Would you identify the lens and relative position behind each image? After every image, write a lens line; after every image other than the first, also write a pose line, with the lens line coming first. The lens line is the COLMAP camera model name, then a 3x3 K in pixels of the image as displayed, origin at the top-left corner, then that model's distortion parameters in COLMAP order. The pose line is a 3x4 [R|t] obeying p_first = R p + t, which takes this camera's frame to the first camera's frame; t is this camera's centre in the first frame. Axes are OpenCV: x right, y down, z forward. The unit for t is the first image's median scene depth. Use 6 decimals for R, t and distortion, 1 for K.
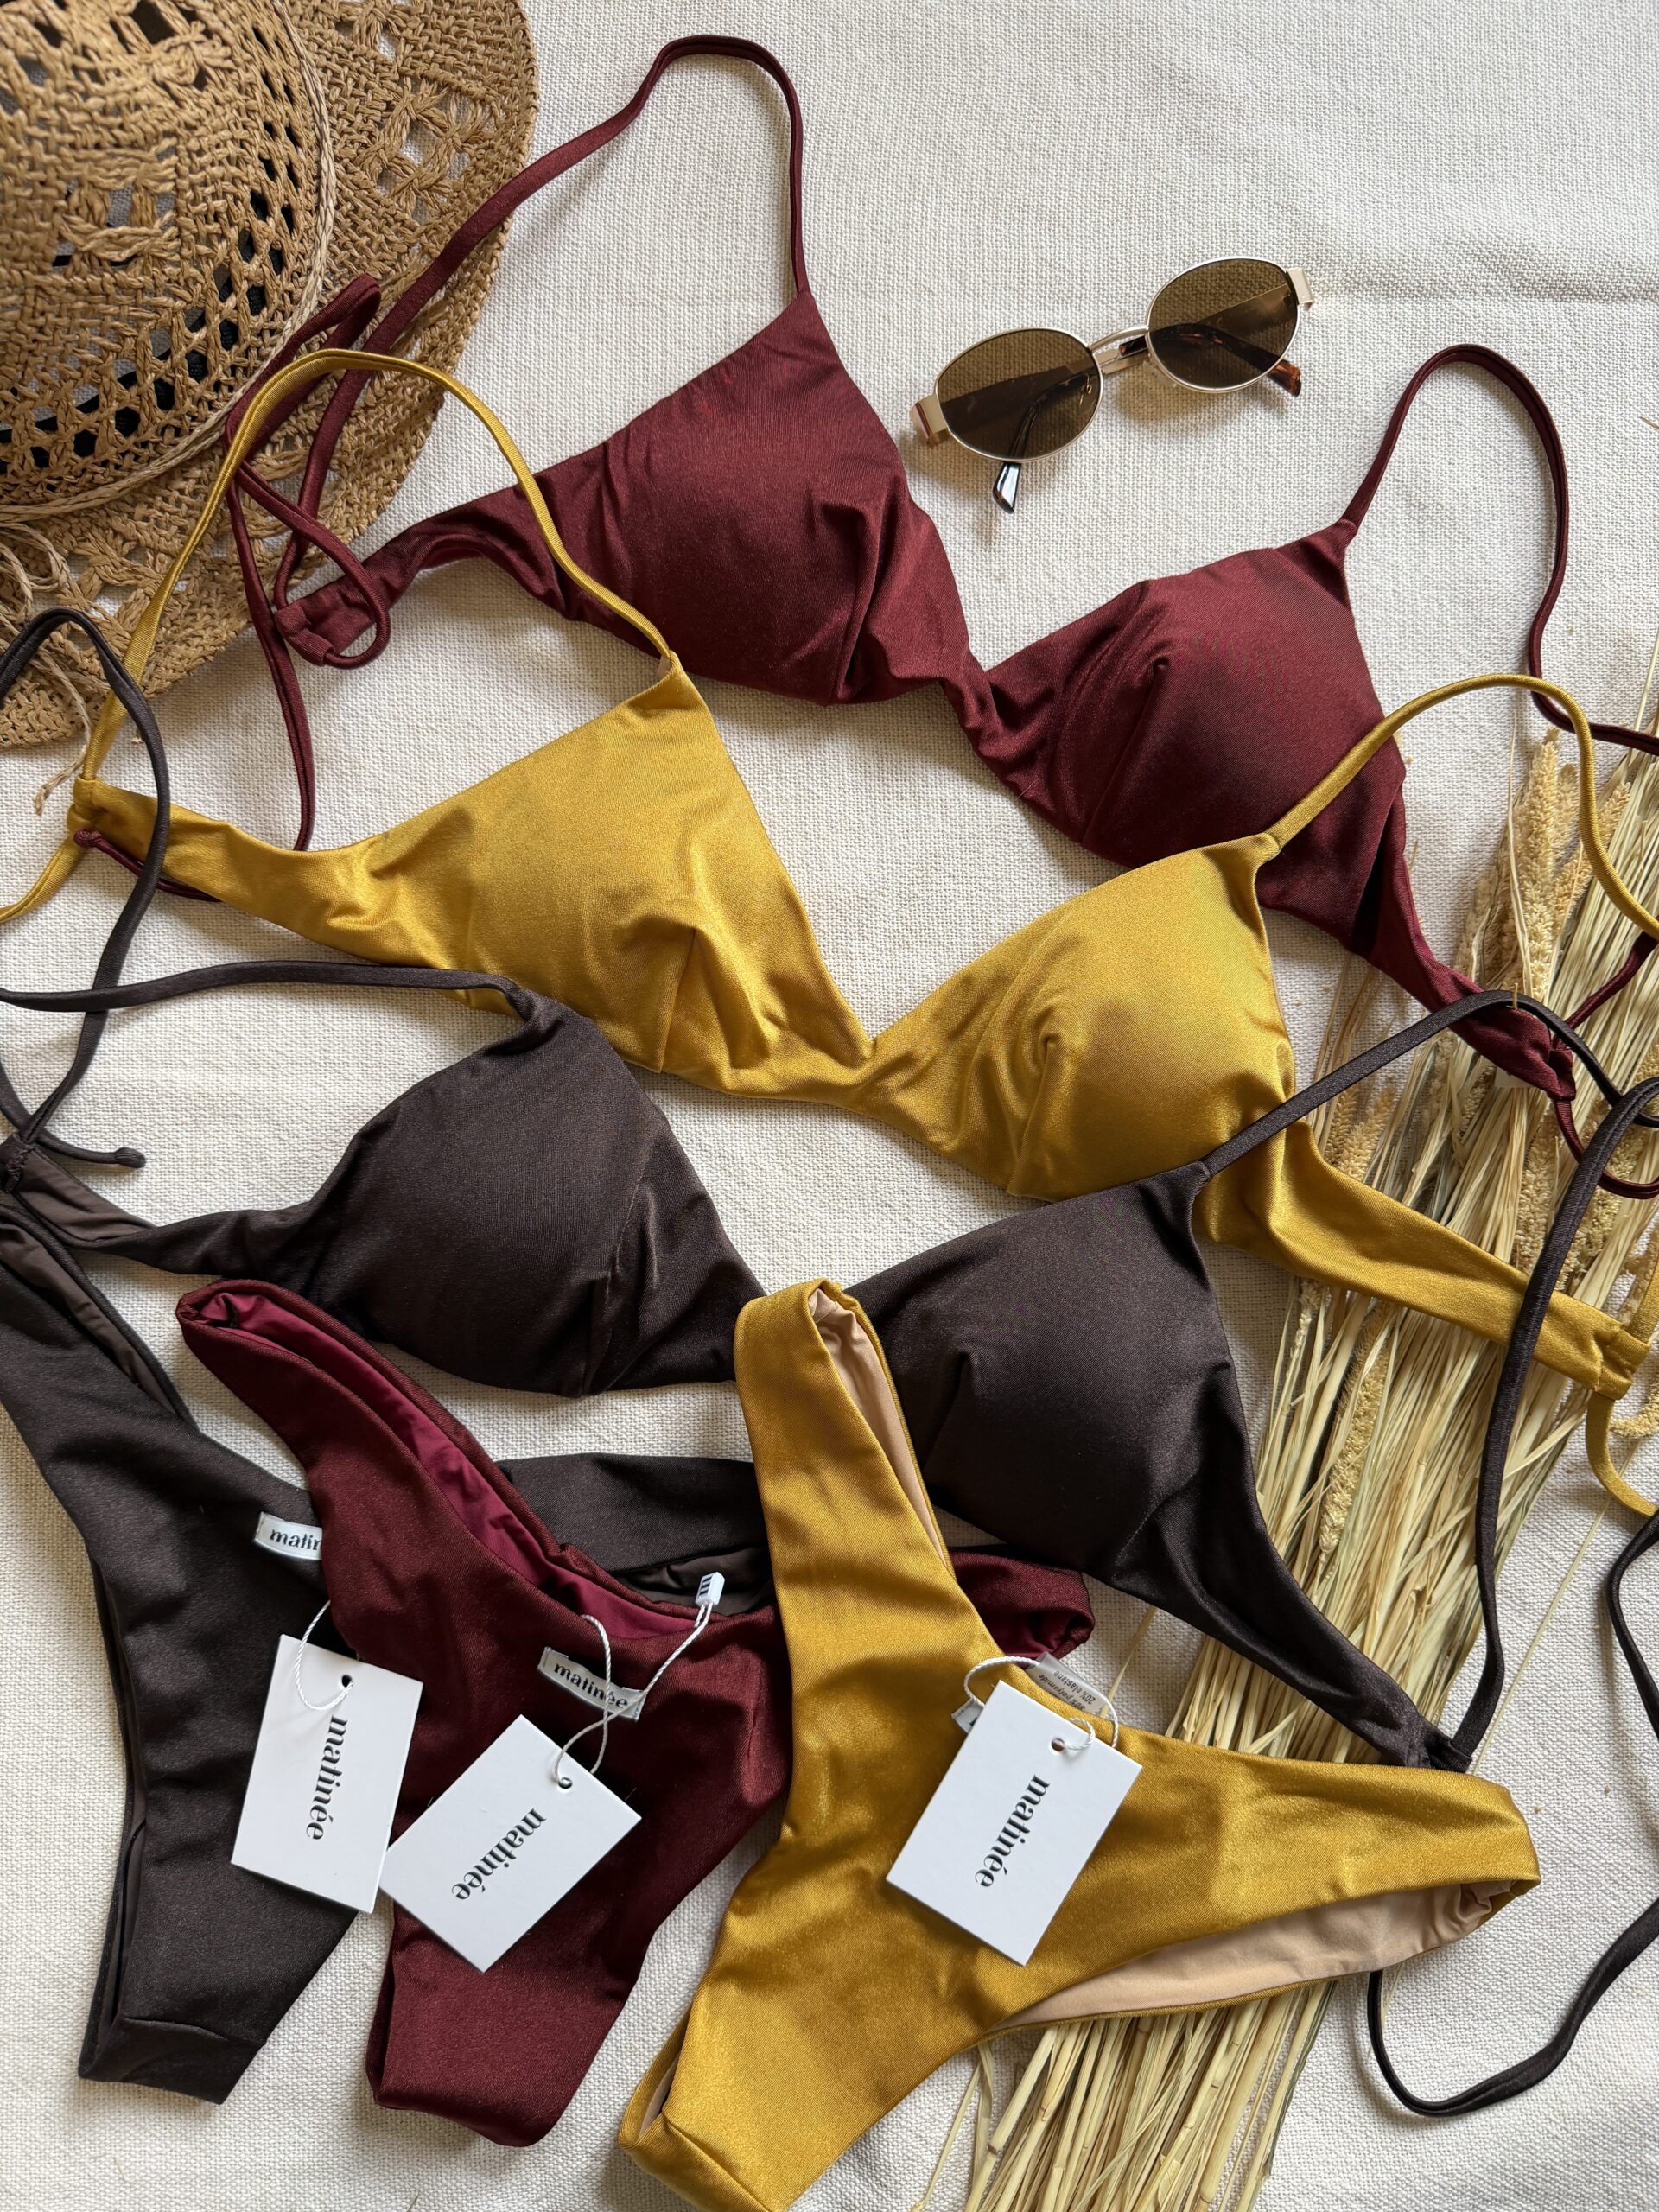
lens RADIAL K [[1775.0, 0, 861.0], [0, 1775.0, 1166.4], [0, 0, 1]] dist [0.000889, 0.000620]
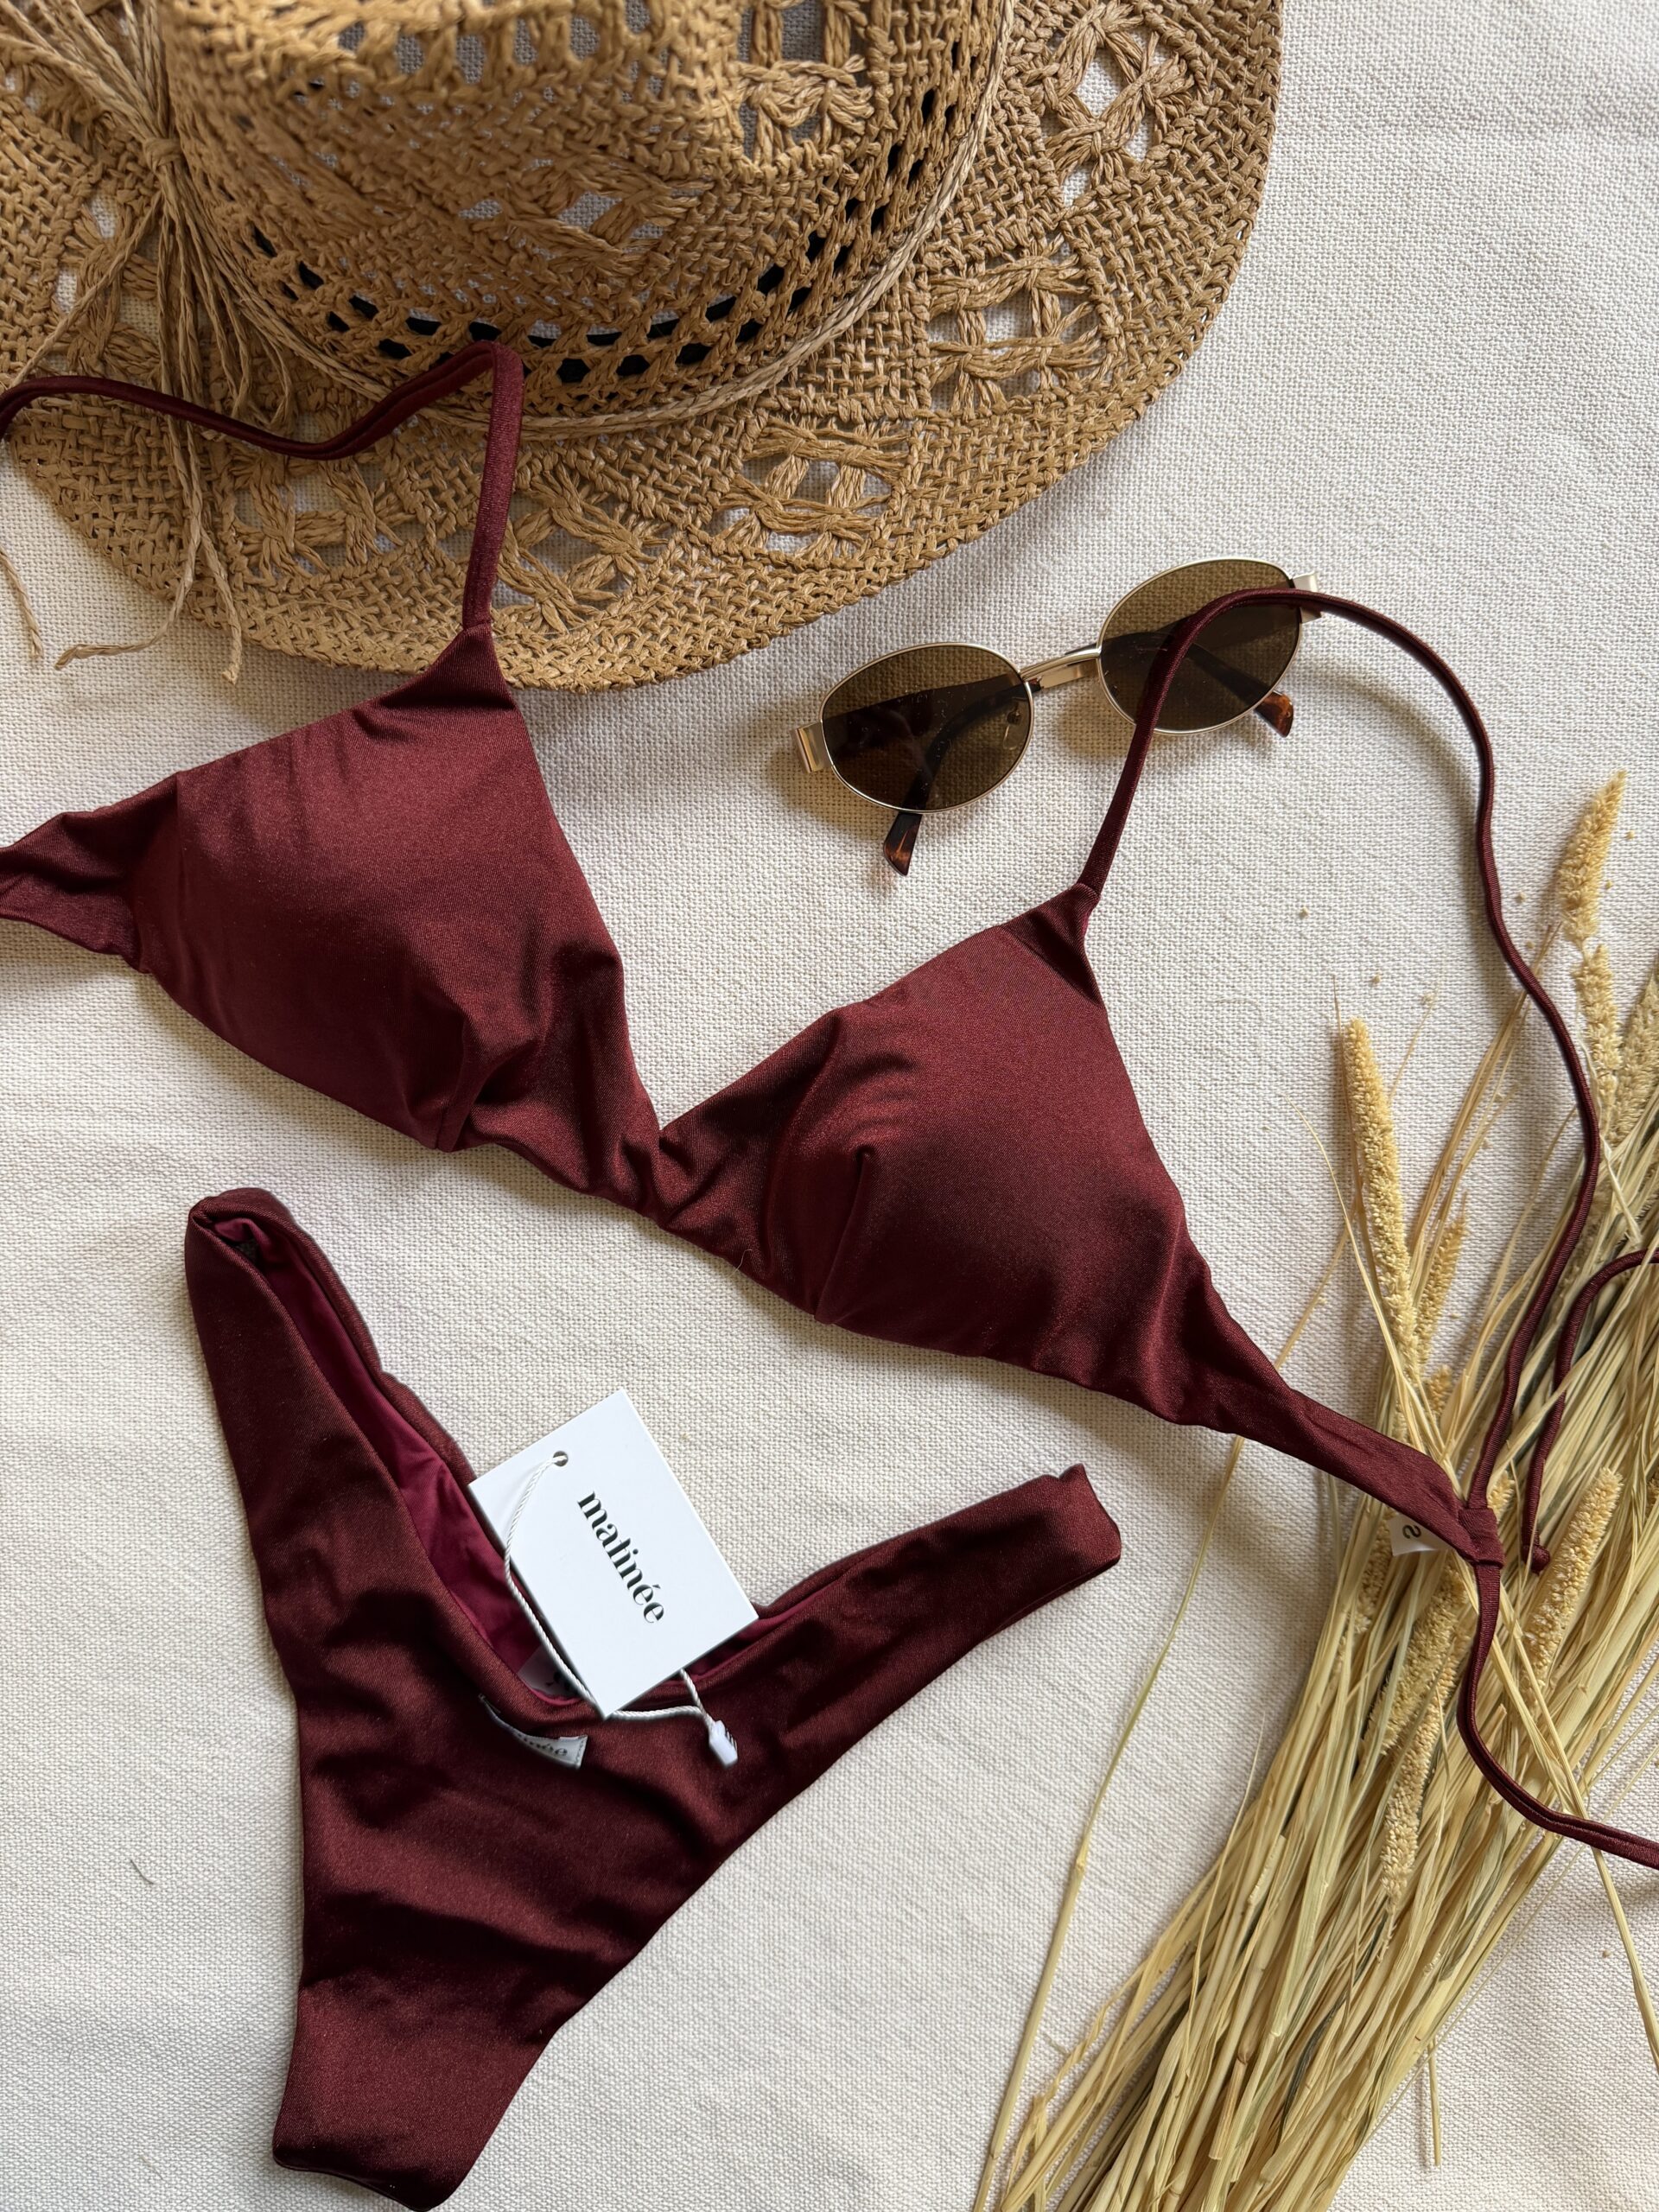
lens RADIAL K [[1667.8, 0, 821.6], [0, 1667.8, 1107.4], [0, 0, 1]] dist [-0.015178, 0.000267]
pose [[0.715031, 0.694564, 0.079446, -0.131404], [-0.697543, 0.701263, 0.147186, -0.399076], [0.046518, -0.160660, 0.985913, 0.245329]]
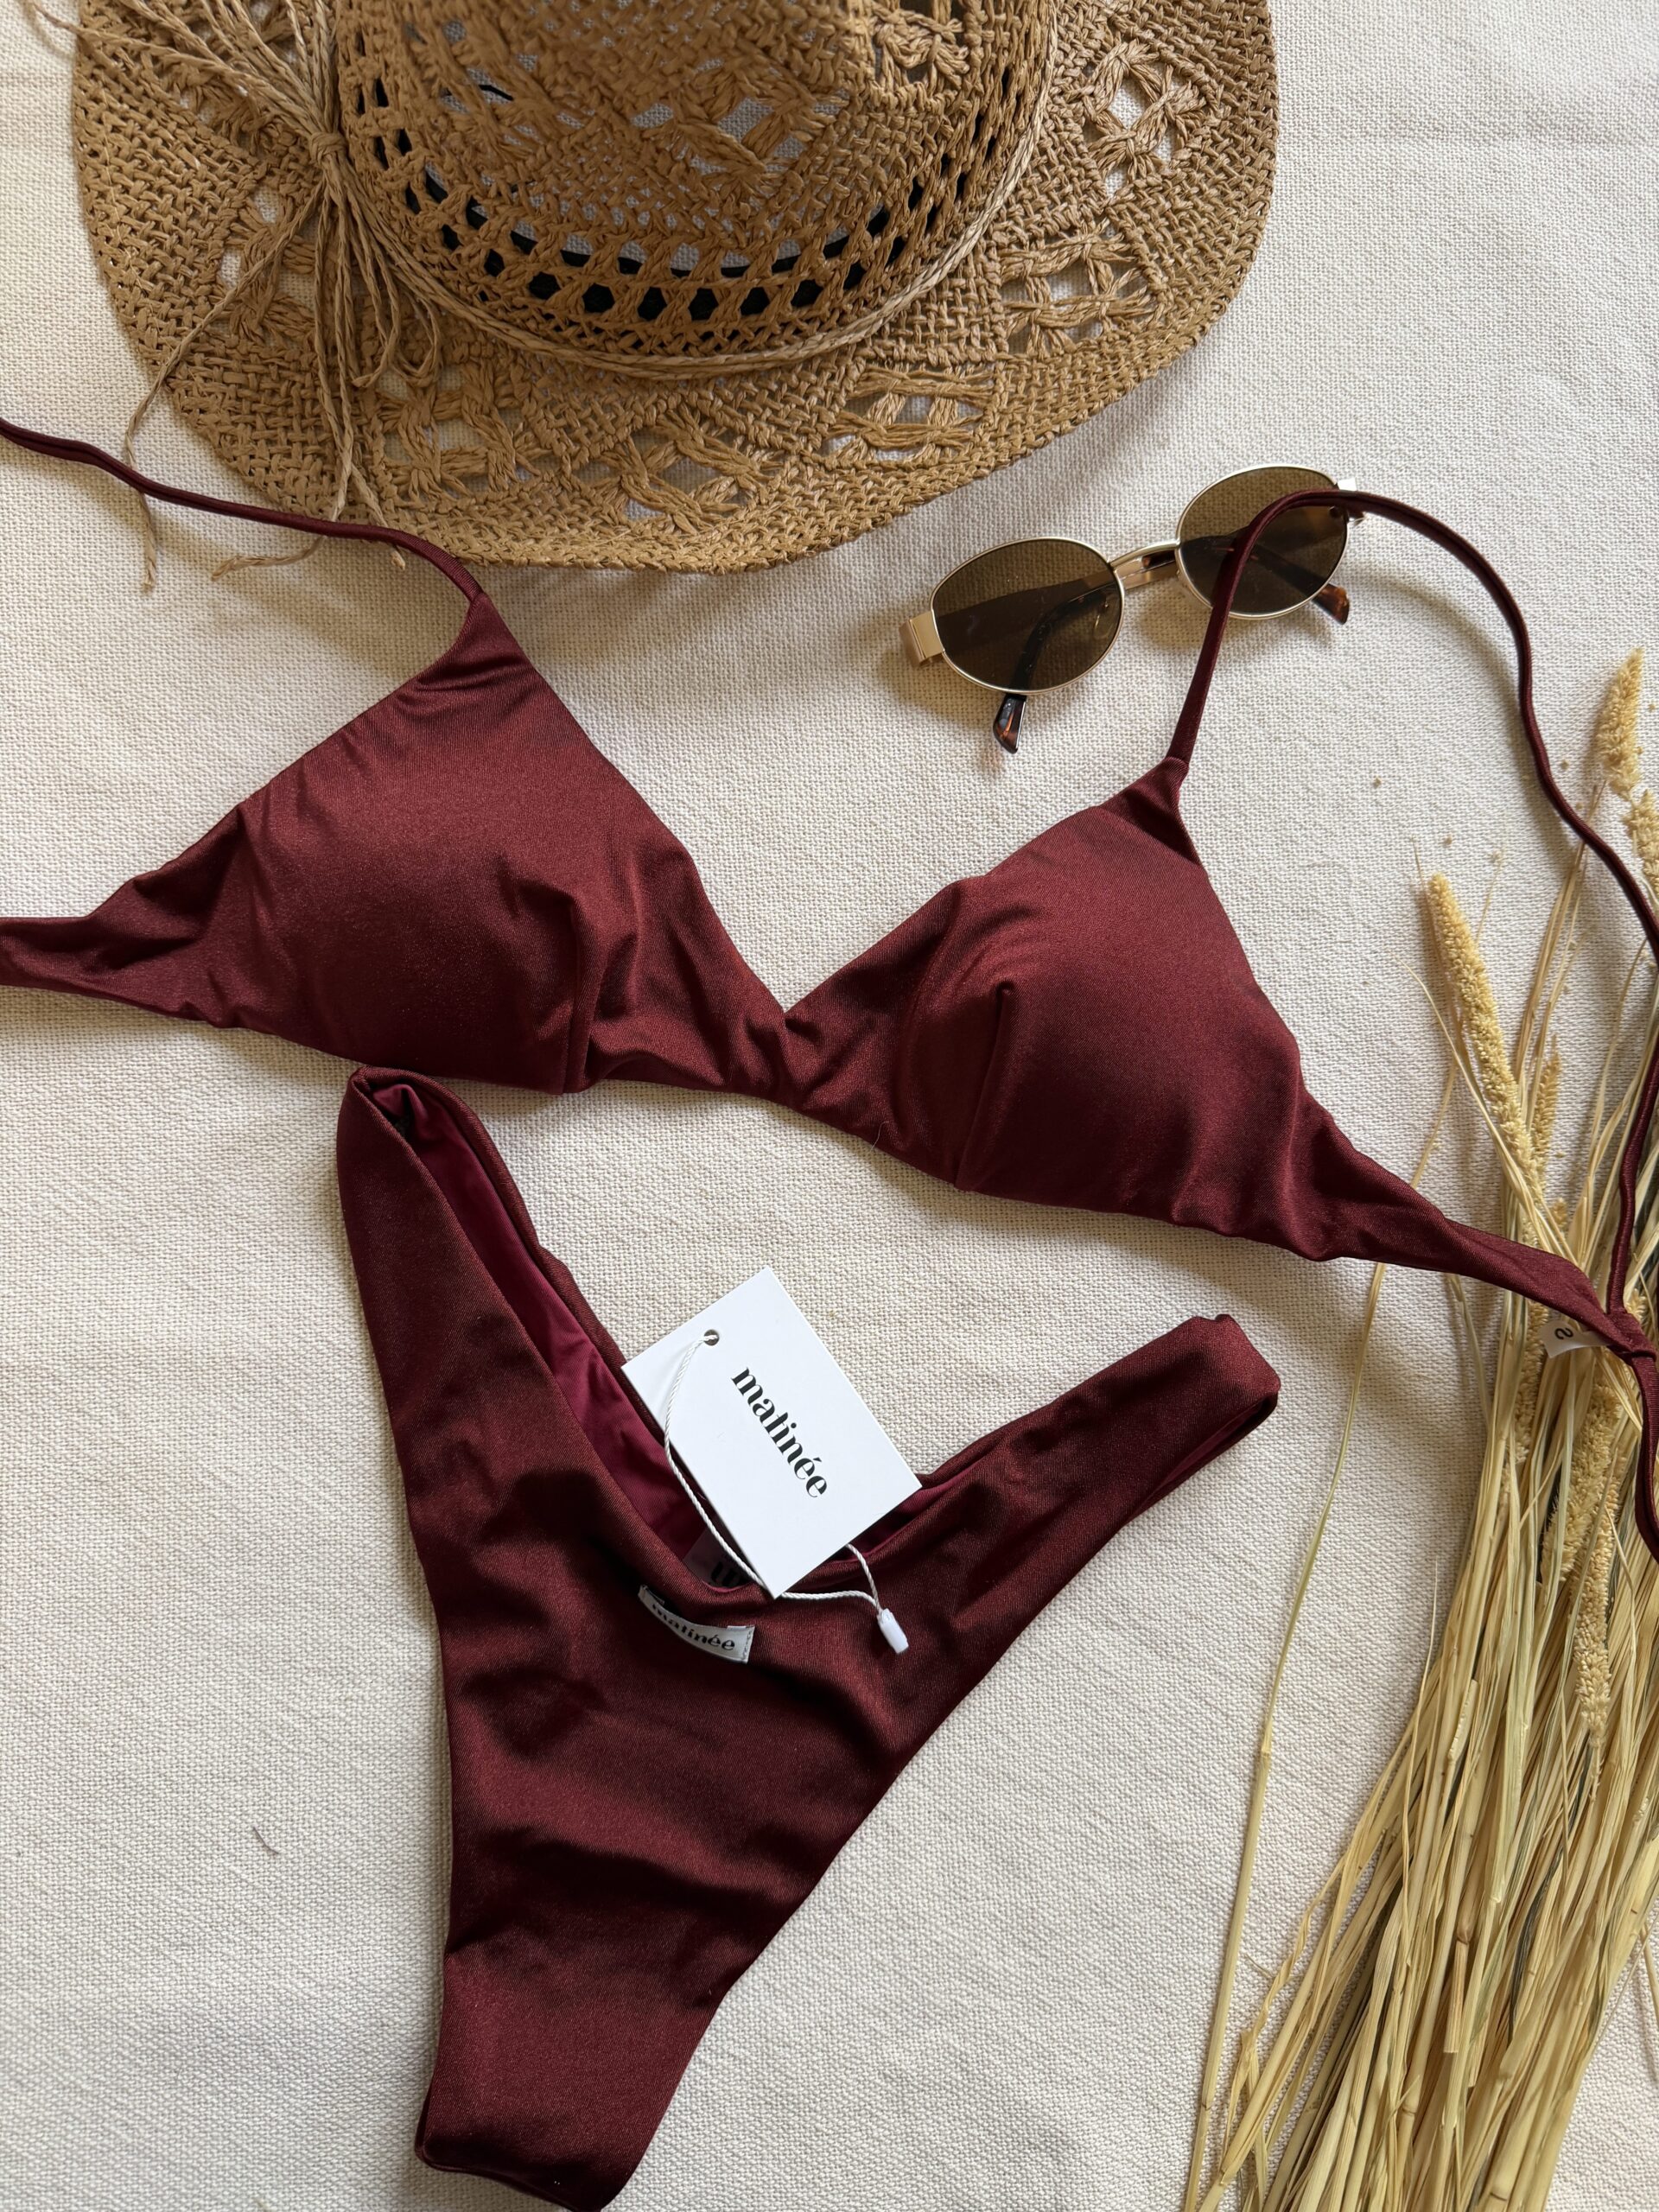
lens RADIAL K [[1667.4, 0, 836.3], [0, 1667.4, 1116.1], [0, 0, 1]] dist [-0.009556, -0.005611]
pose [[0.751853, 0.659290, -0.007339, -0.059783], [-0.658835, 0.750809, -0.047145, -0.157825], [-0.025572, 0.040282, 0.998861, 0.206701]]
